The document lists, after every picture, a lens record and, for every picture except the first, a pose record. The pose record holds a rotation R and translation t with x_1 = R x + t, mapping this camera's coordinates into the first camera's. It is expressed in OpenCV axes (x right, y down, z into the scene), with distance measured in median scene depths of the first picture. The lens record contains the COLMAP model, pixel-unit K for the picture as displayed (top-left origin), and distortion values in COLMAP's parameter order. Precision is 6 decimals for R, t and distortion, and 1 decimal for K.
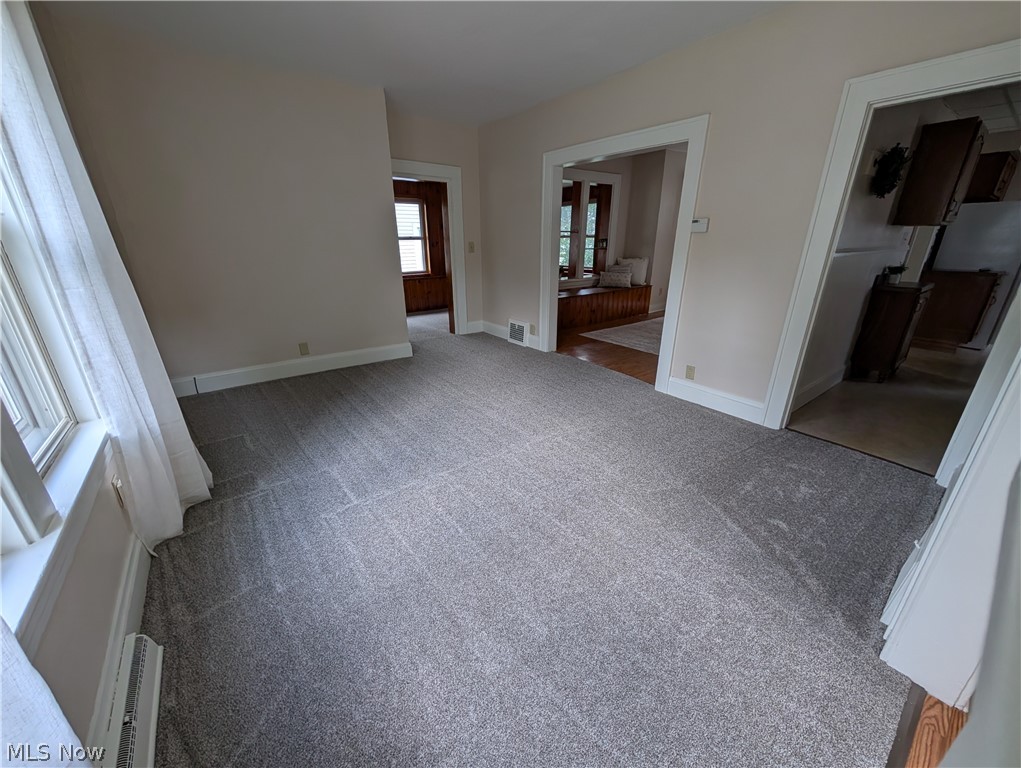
lens RADIAL K [[393.1, 0, 509.3], [0, 393.1, 389.3], [0, 0, 1]] dist [0.006549, -0.004659]
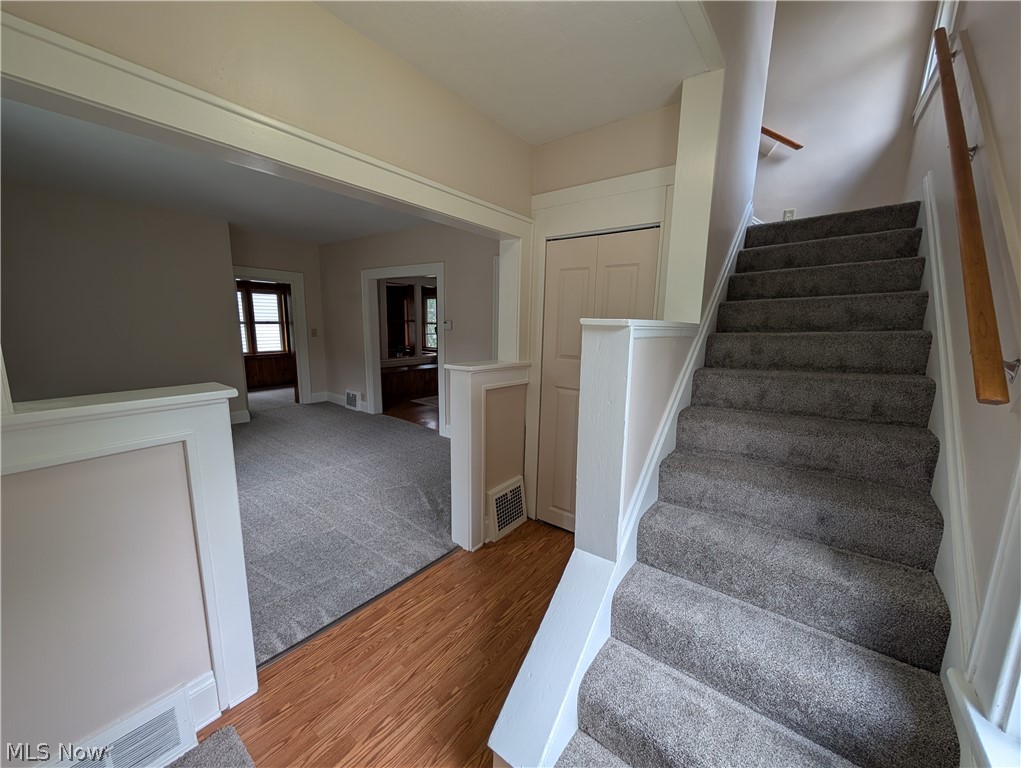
lens RADIAL K [[393.1, 0, 509.3], [0, 393.1, 389.3], [0, 0, 1]] dist [0.006549, -0.004659]
pose [[0.967543, -0.025483, 0.251420, 0.193600], [0.071936, 0.981515, -0.177352, 0.078725], [-0.242253, 0.189682, 0.951490, -0.303570]]
